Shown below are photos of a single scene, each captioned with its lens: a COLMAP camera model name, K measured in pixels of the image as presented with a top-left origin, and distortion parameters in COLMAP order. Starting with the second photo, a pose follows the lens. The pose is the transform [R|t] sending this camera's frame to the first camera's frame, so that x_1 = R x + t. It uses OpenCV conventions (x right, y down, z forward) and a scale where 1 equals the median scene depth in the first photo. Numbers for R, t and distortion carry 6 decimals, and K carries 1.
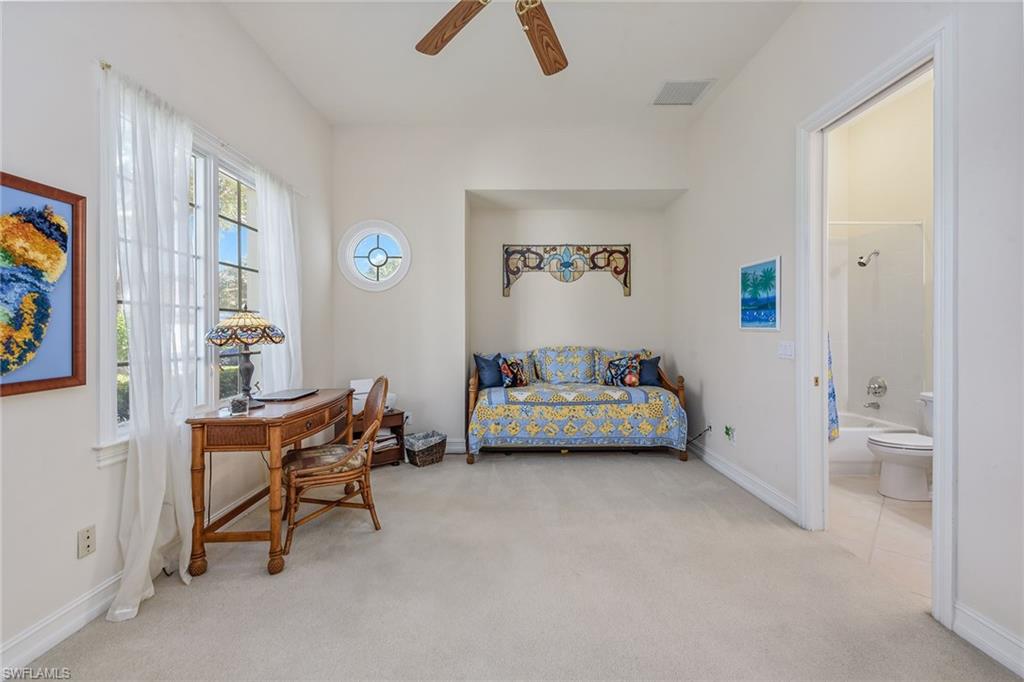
lens RADIAL K [[426.9, 0, 512.0], [0, 426.9, 341.0], [0, 0, 1]] dist [0.019618, -0.000189]
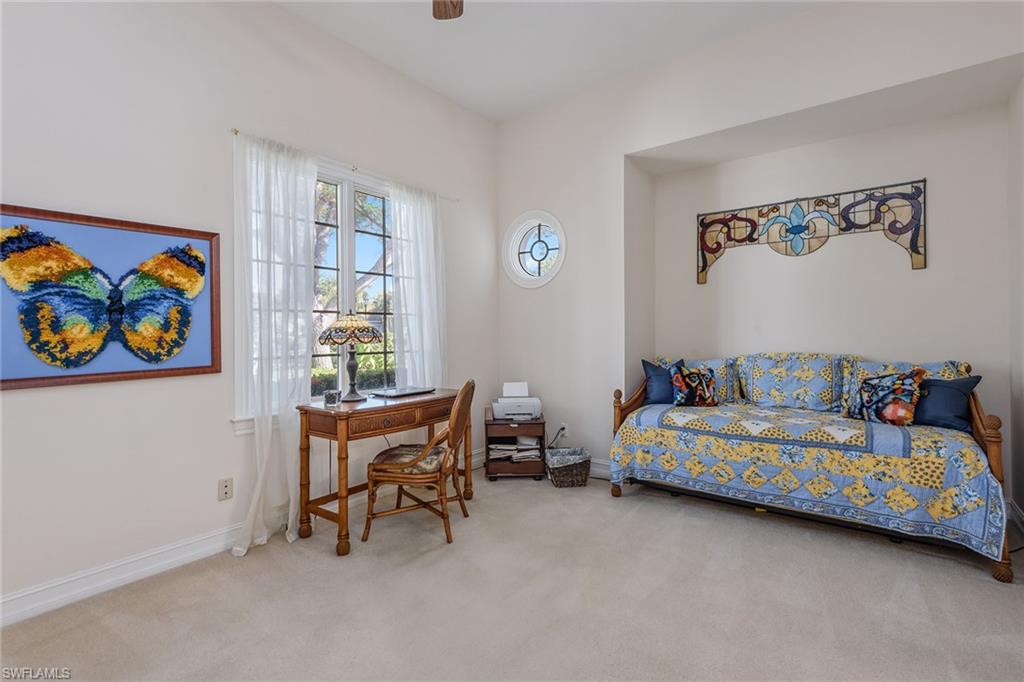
lens RADIAL K [[470.5, 0, 512.0], [0, 470.5, 341.0], [0, 0, 1]] dist [0.029508, -0.010397]
pose [[0.786818, 0.009660, -0.617110, 0.293693], [-0.009648, 0.999948, 0.003352, -0.004968], [0.617110, 0.003317, 0.786870, 0.182922]]
